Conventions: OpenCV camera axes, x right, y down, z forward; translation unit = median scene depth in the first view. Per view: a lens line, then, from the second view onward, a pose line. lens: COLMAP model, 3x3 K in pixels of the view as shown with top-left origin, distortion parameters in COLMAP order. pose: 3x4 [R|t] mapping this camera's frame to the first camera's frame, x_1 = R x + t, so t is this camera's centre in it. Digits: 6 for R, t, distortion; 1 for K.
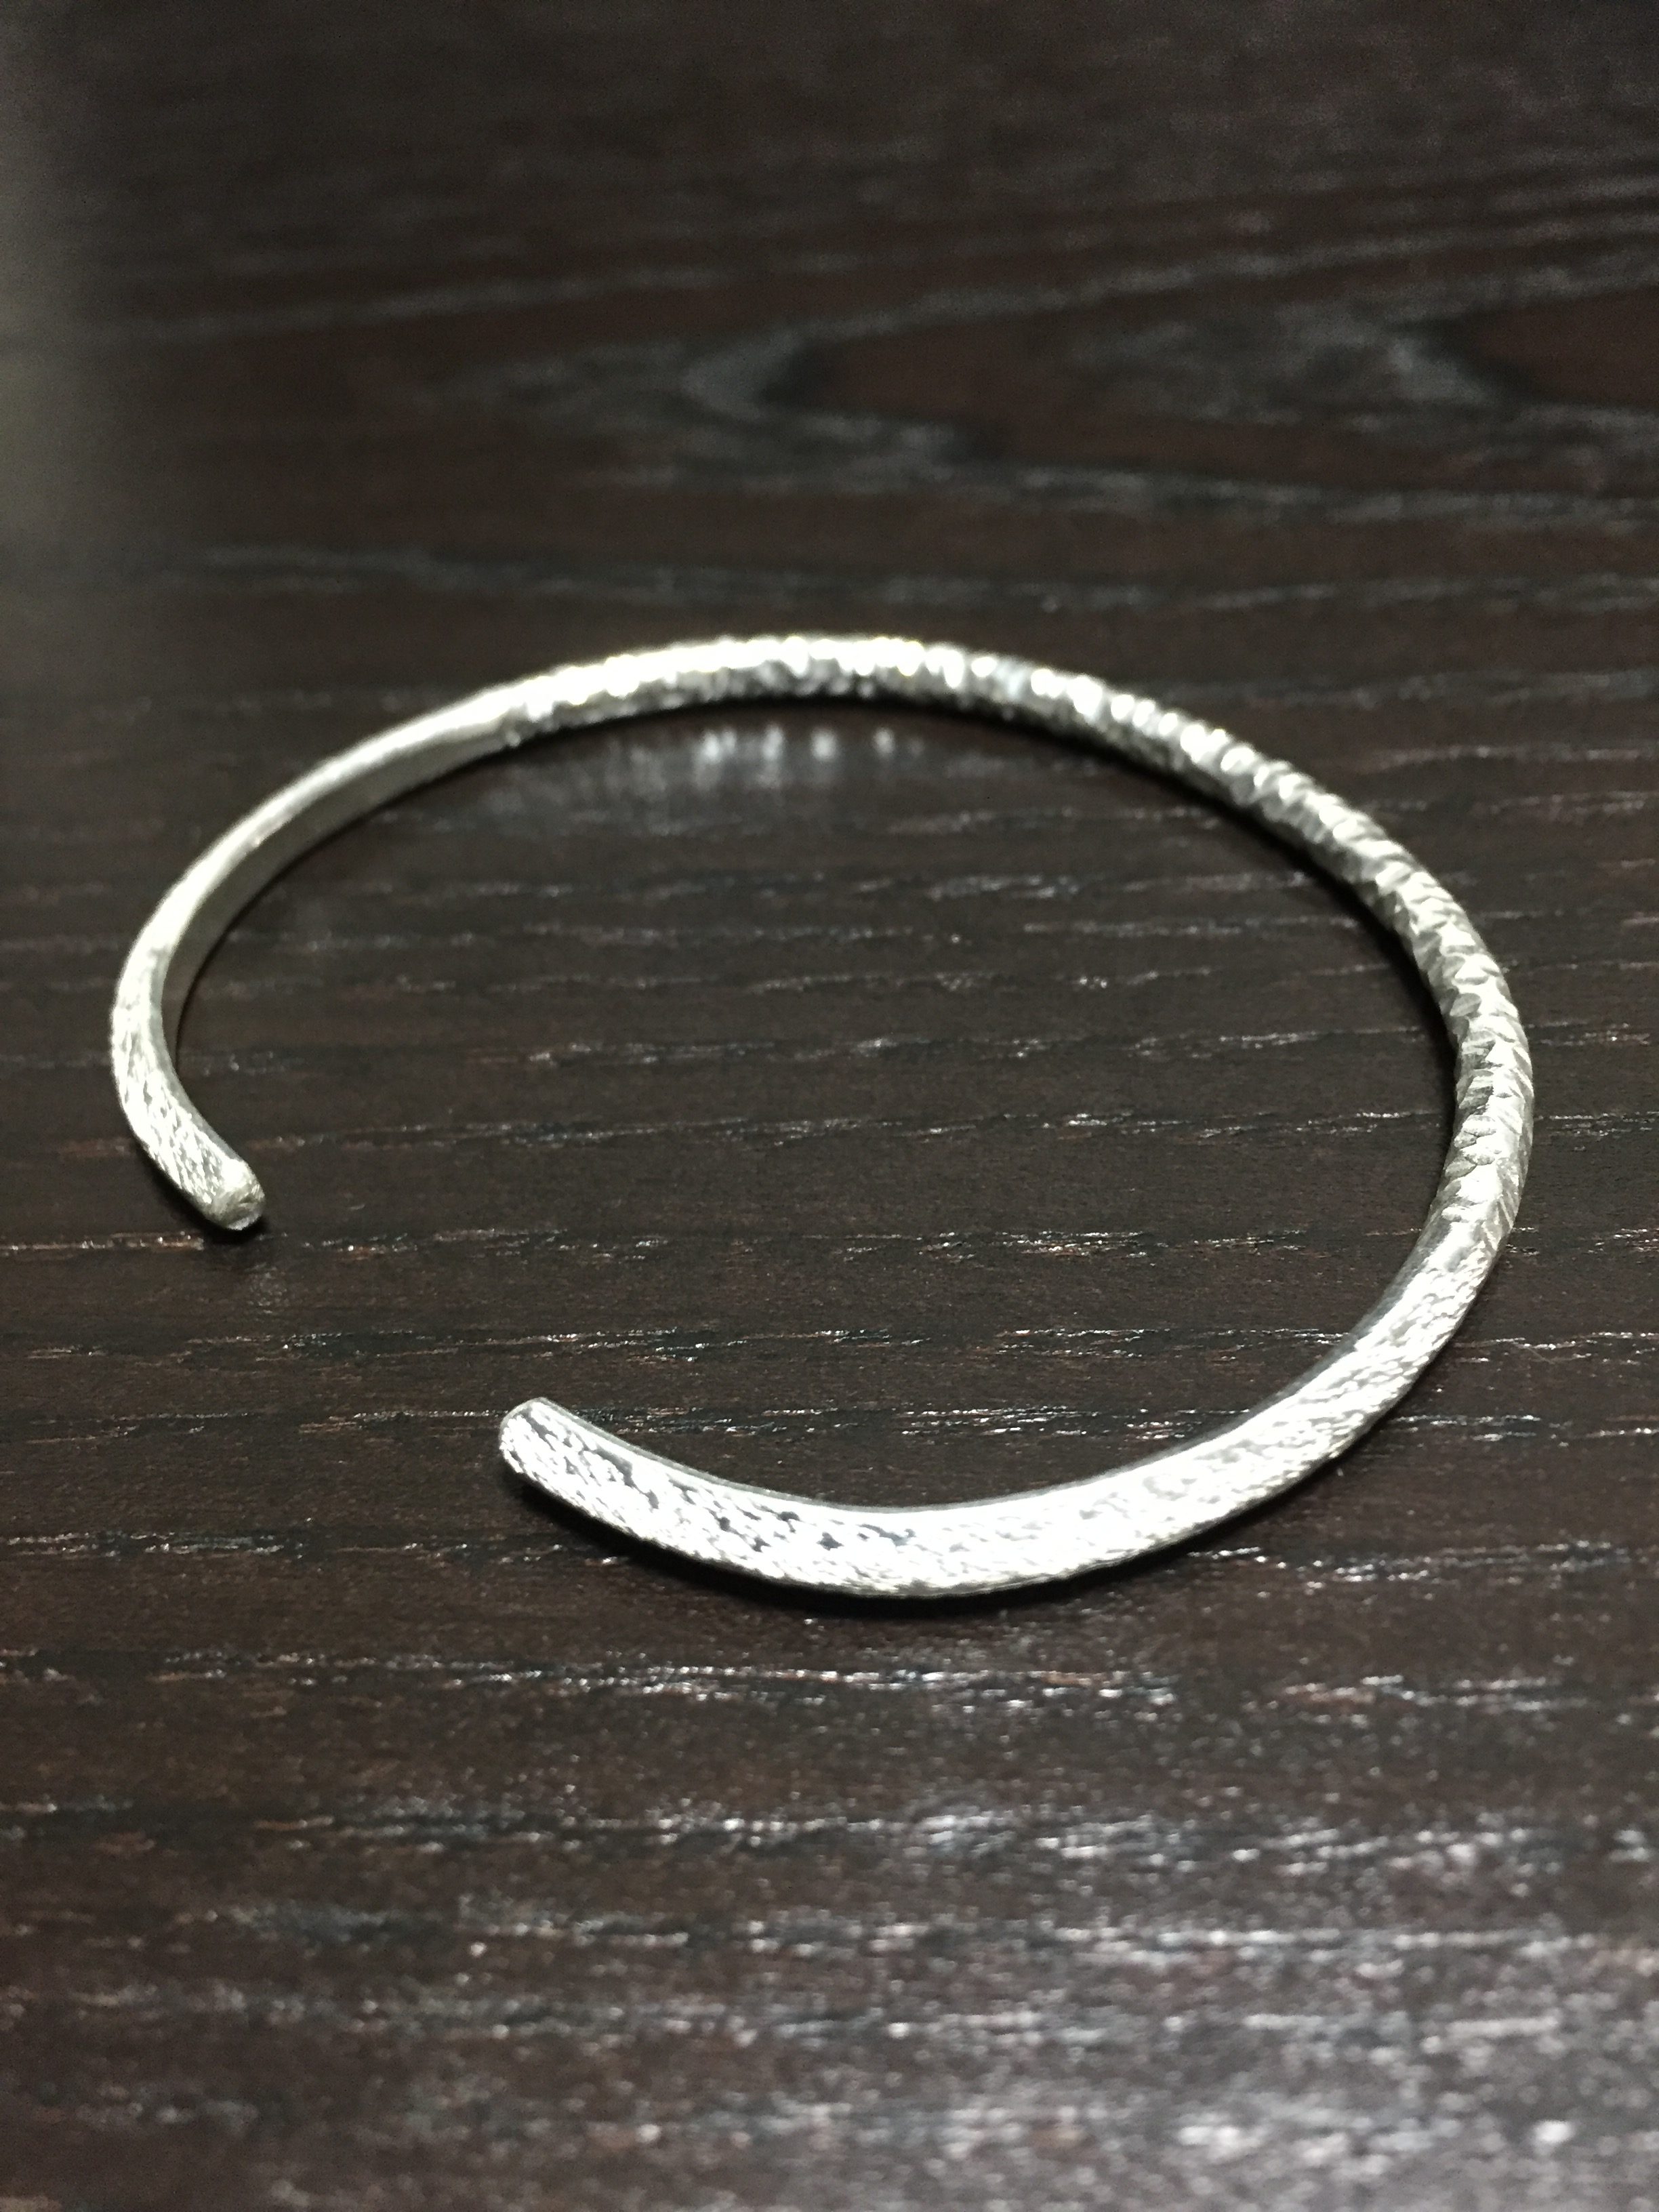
lens RADIAL K [[2054.1, 0, 827.4], [0, 2054.1, 1113.4], [0, 0, 1]] dist [0.015496, 0.000000]
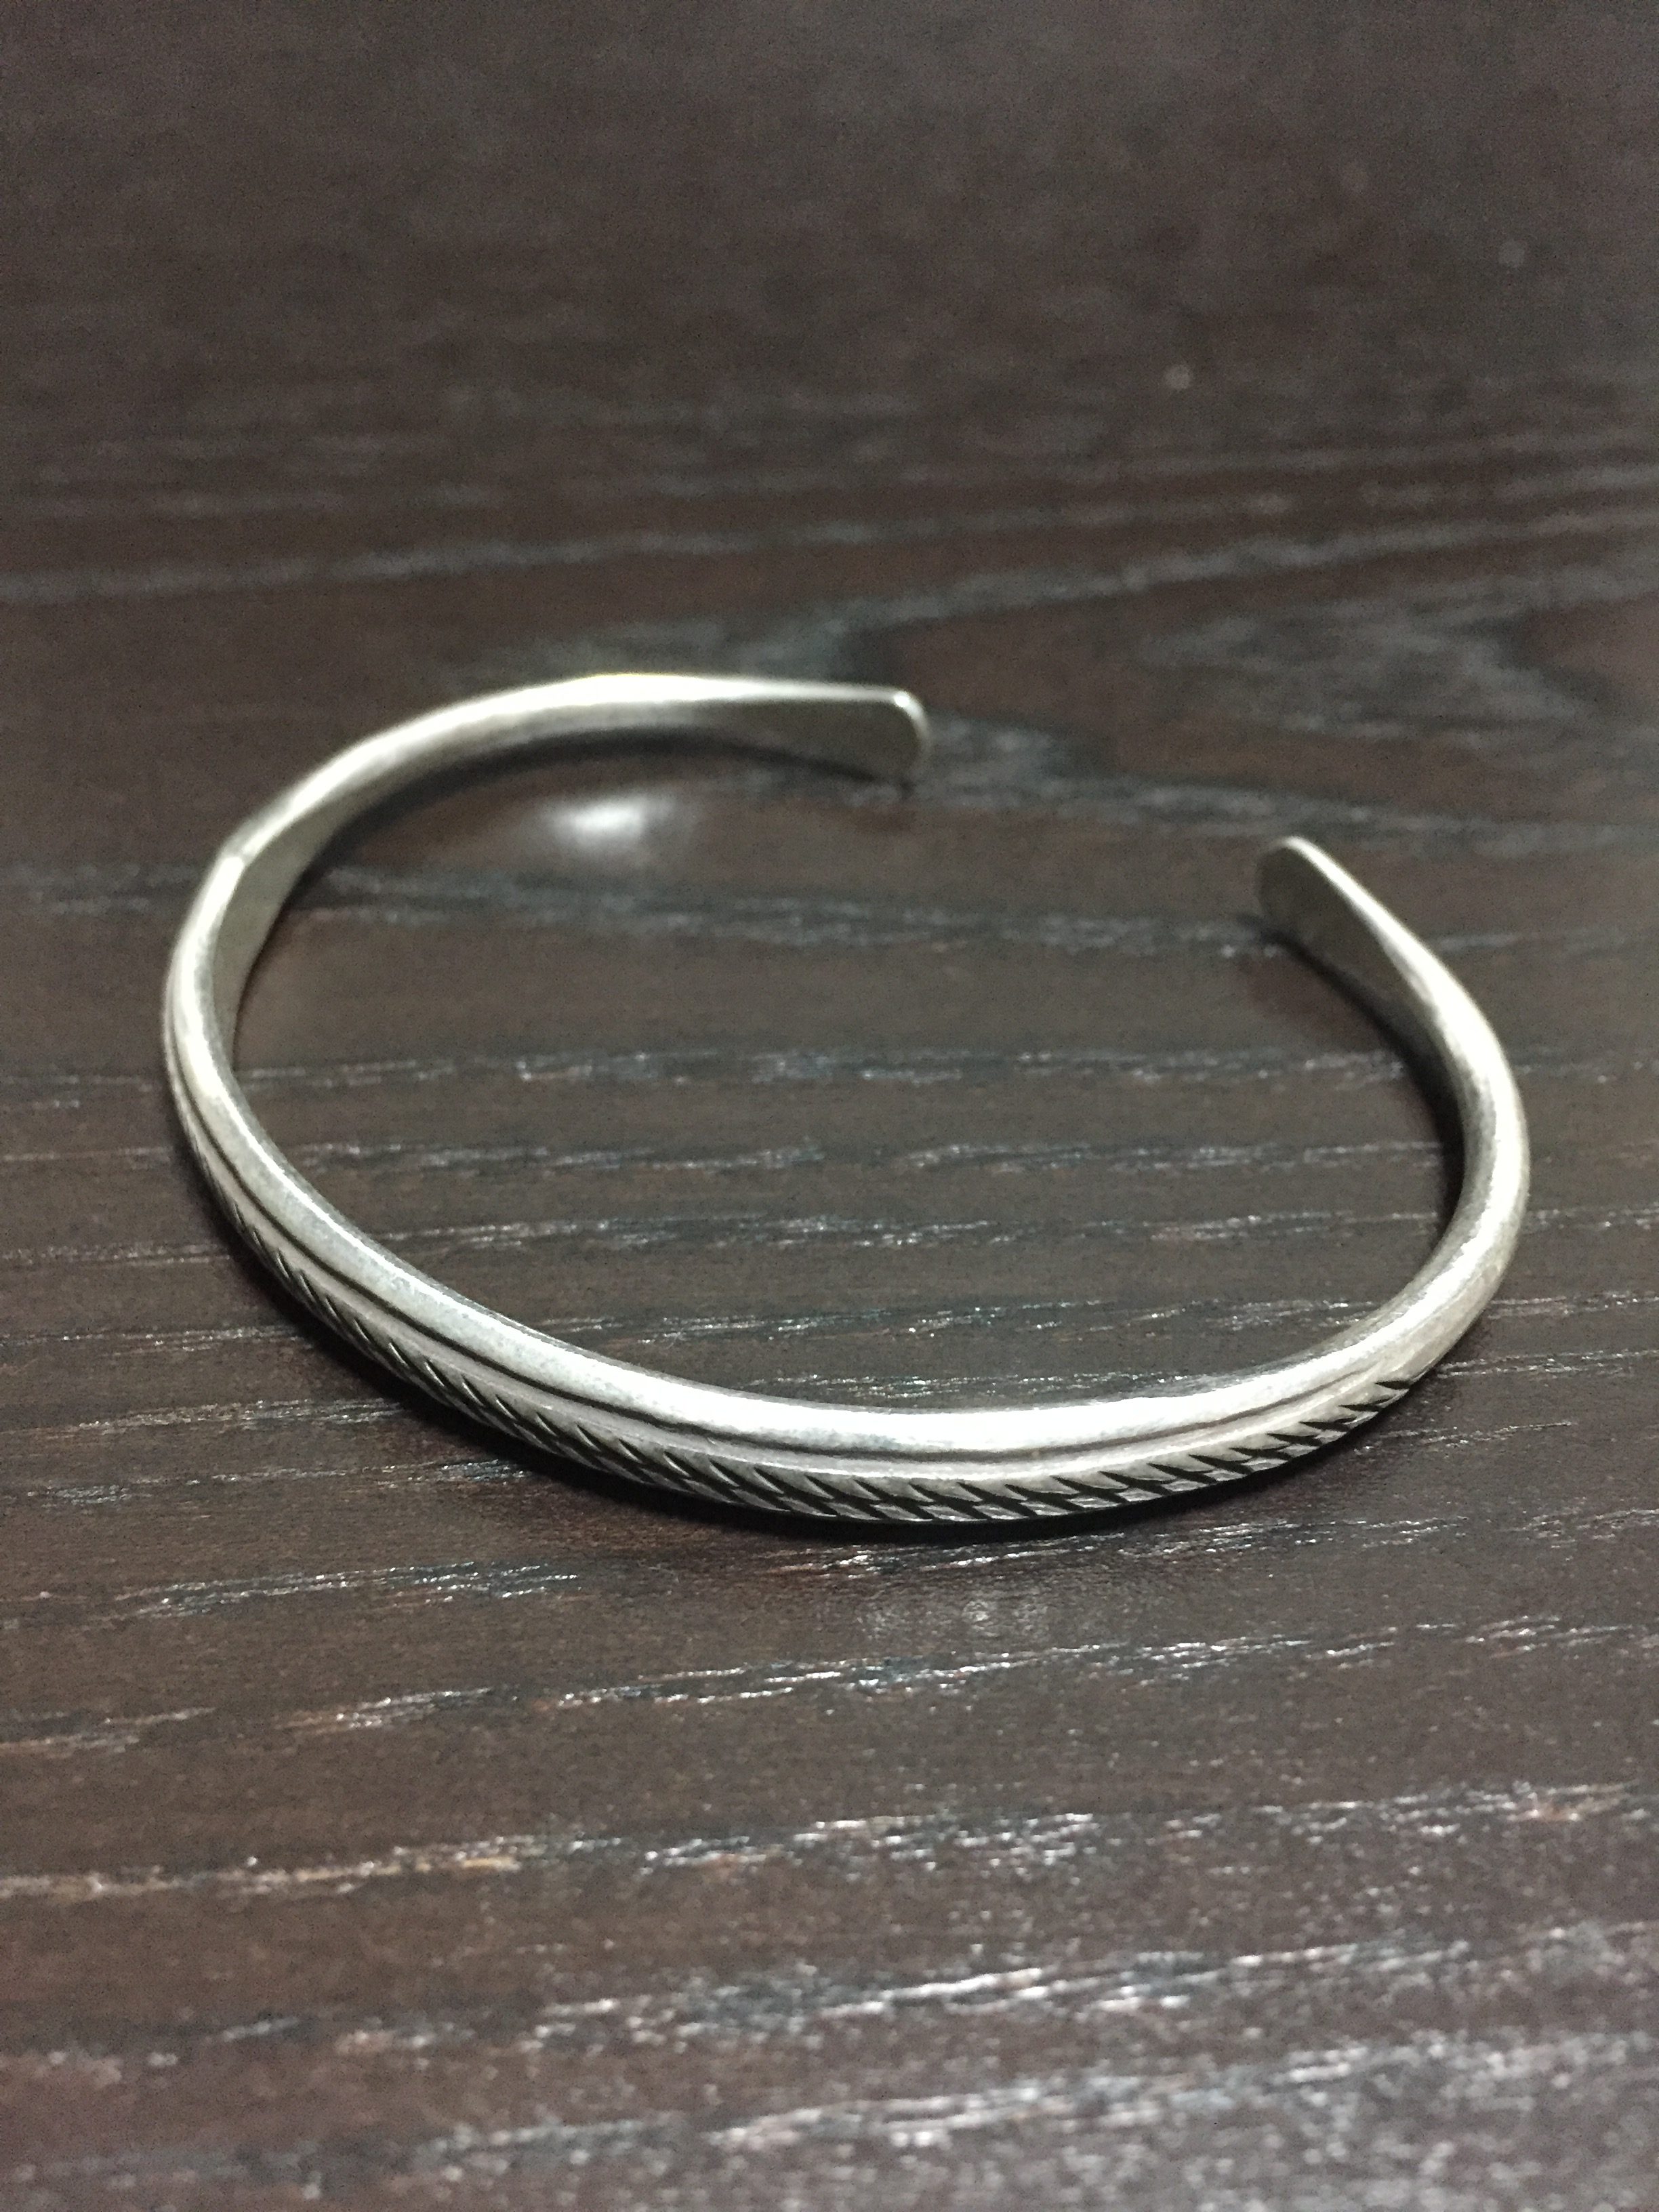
lens RADIAL K [[2054.1, 0, 829.4], [0, 2054.1, 1107.0], [0, 0, 1]] dist [0.015496, 0.000000]
pose [[0.986703, -0.012878, 0.162026, -0.268626], [0.022869, 0.997939, -0.059955, -0.154373], [-0.160920, 0.062863, 0.984964, 0.148556]]
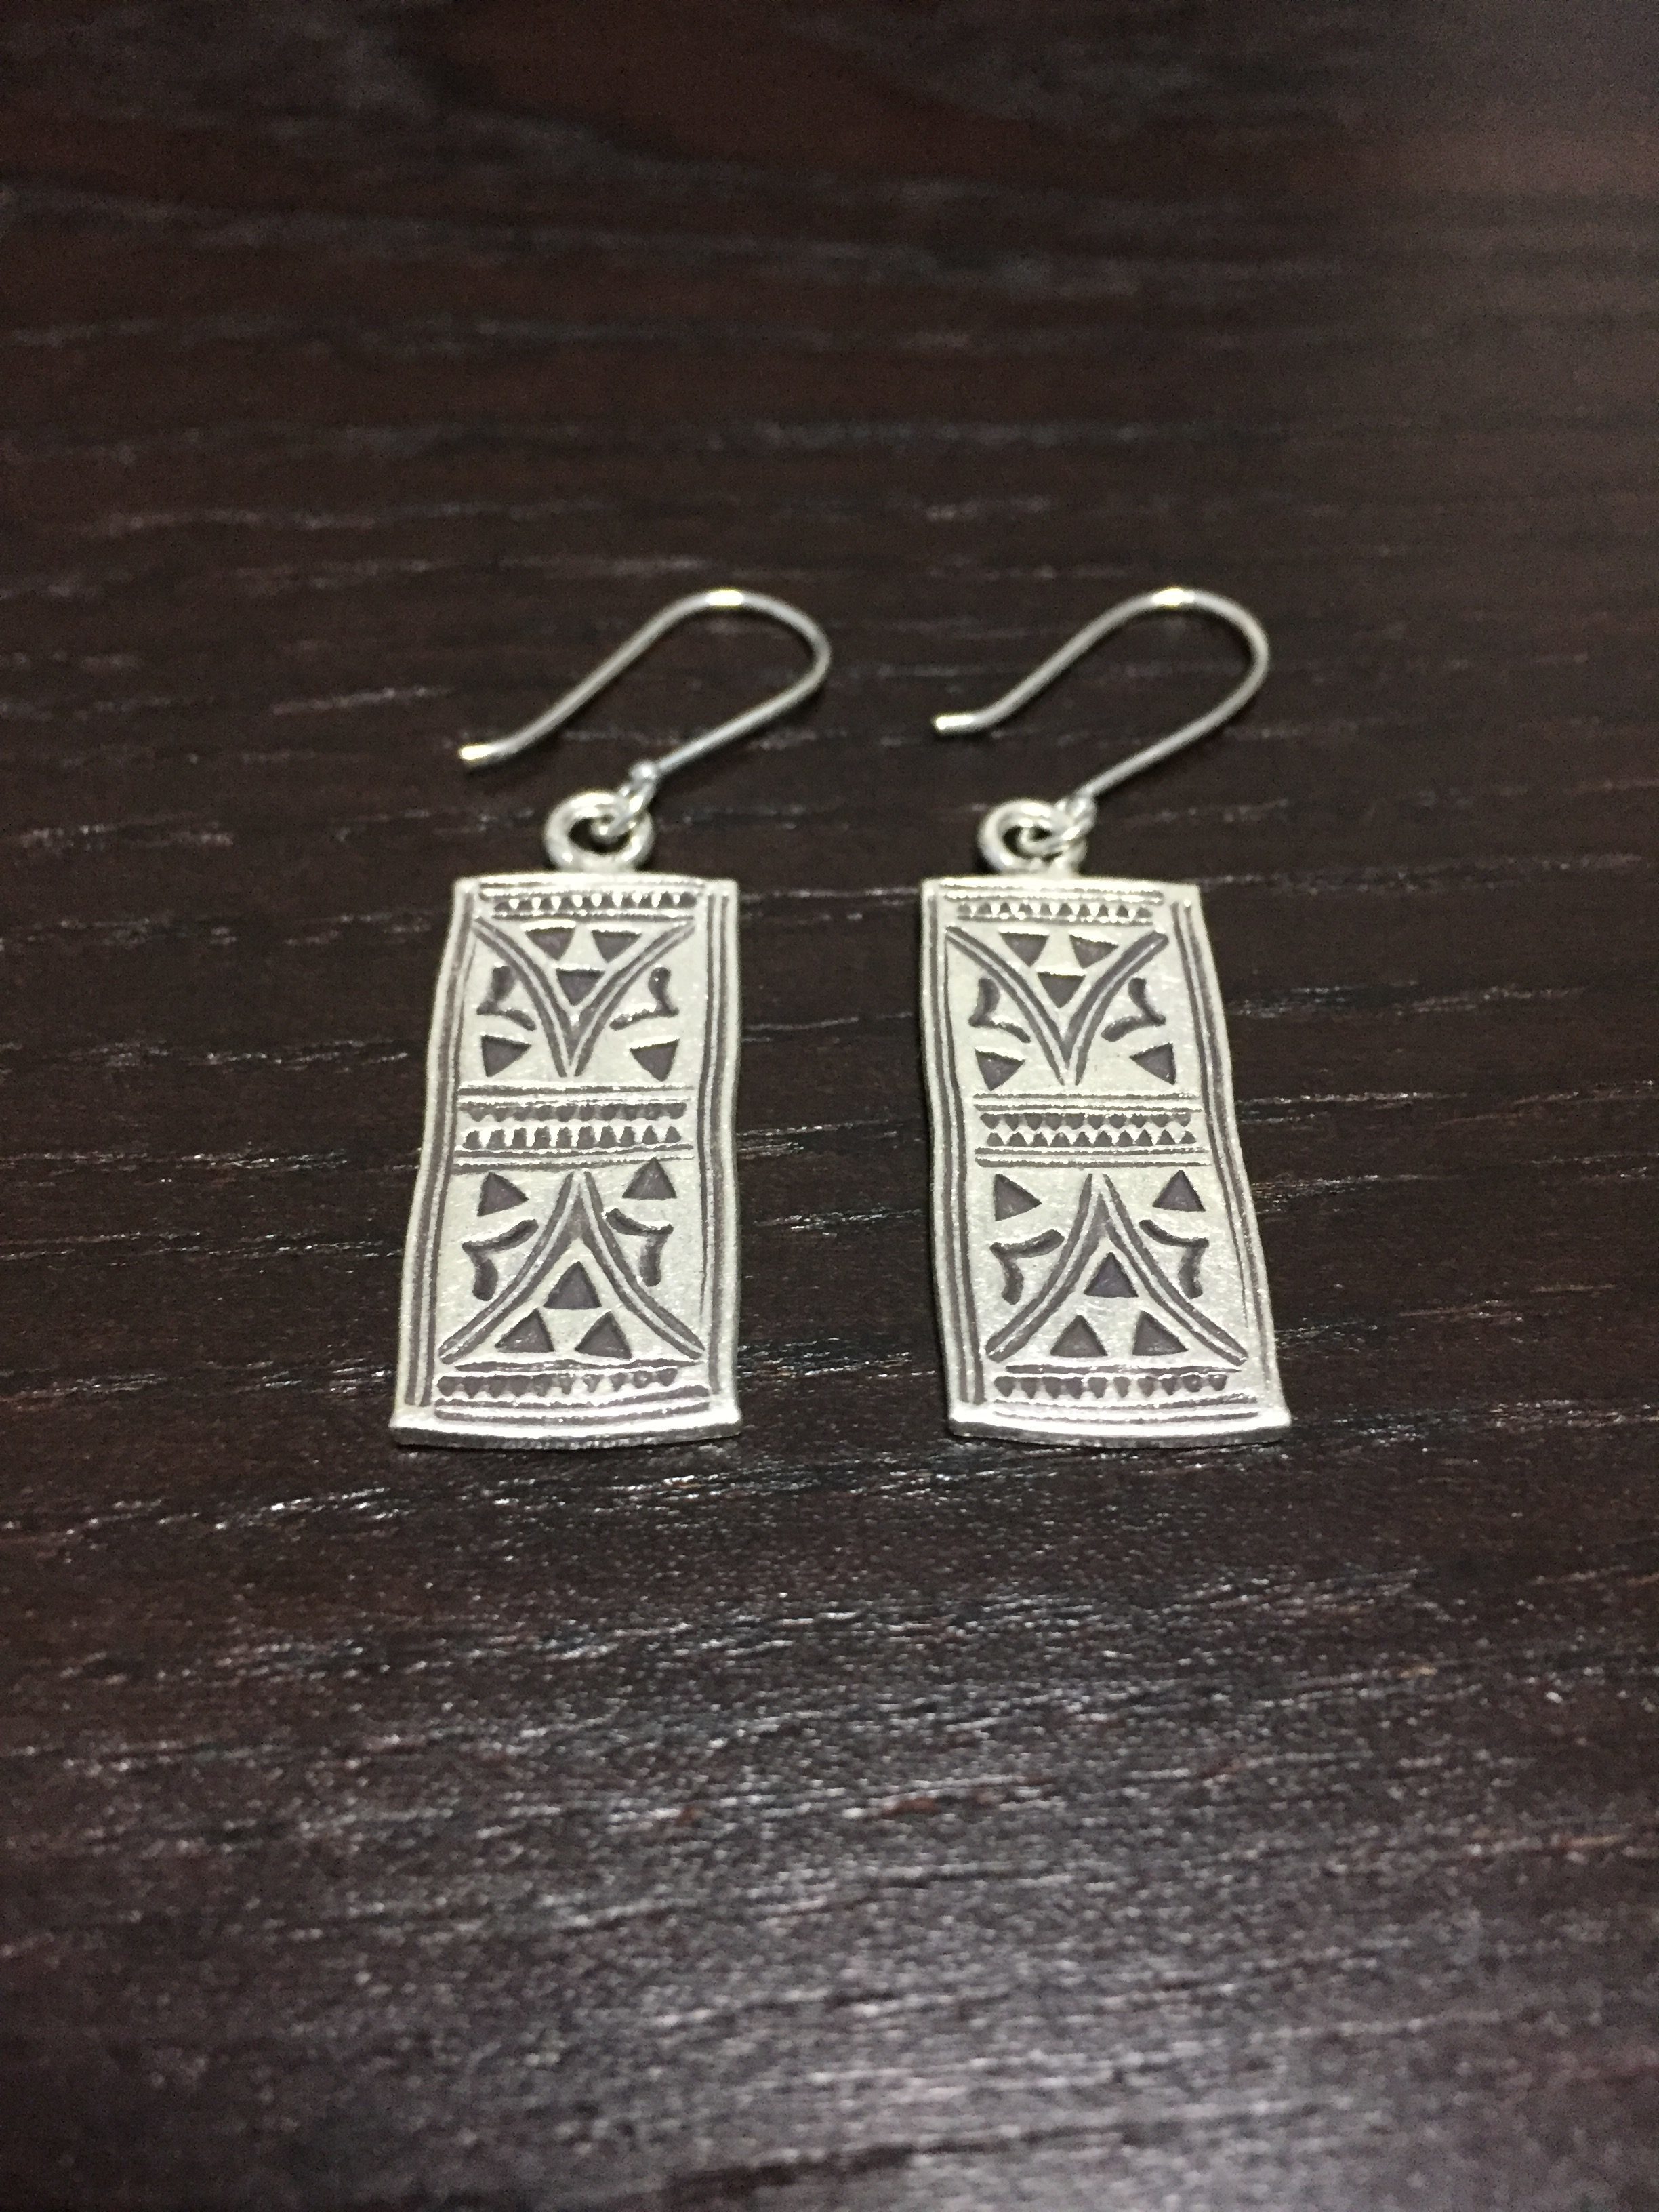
lens RADIAL K [[2054.1, 0, 819.4], [0, 2054.1, 1115.1], [0, 0, 1]] dist [0.015496, 0.000000]
pose [[0.990706, -0.034844, 0.131480, 0.500777], [0.013565, 0.987123, 0.159389, -0.053569], [-0.135341, -0.156124, 0.978421, -0.027100]]
